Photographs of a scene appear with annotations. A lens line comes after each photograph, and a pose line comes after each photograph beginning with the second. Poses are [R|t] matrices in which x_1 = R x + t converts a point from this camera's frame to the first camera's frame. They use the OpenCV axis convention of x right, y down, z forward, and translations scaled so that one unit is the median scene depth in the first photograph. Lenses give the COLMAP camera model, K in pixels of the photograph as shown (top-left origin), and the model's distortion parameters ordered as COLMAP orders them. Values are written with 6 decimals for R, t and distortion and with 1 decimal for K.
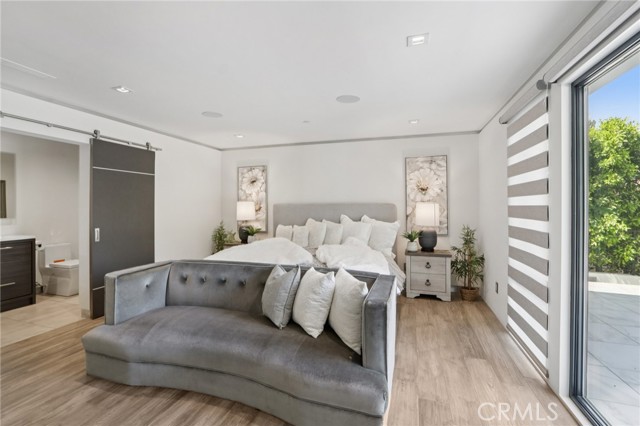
lens RADIAL K [[302.6, 0, 321.4], [0, 302.6, 207.8], [0, 0, 1]] dist [-0.018008, 0.003002]
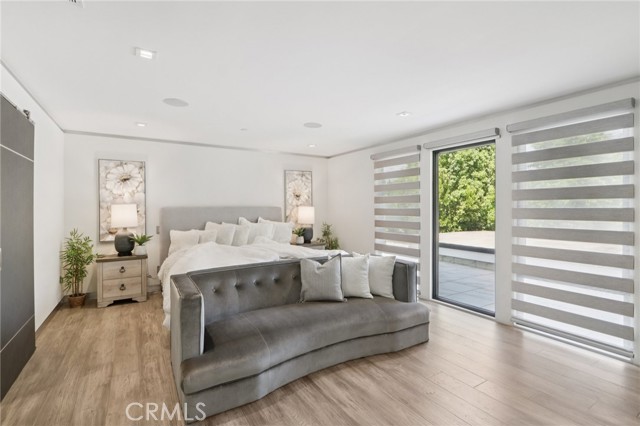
lens RADIAL K [[302.6, 0, 299.0], [0, 302.6, 211.2], [0, 0, 1]] dist [-0.018008, 0.003002]
pose [[0.655865, -0.008445, 0.754831, -0.638400], [0.009213, 0.999952, 0.003182, 0.000215], [-0.754822, 0.004867, 0.655912, 0.142218]]
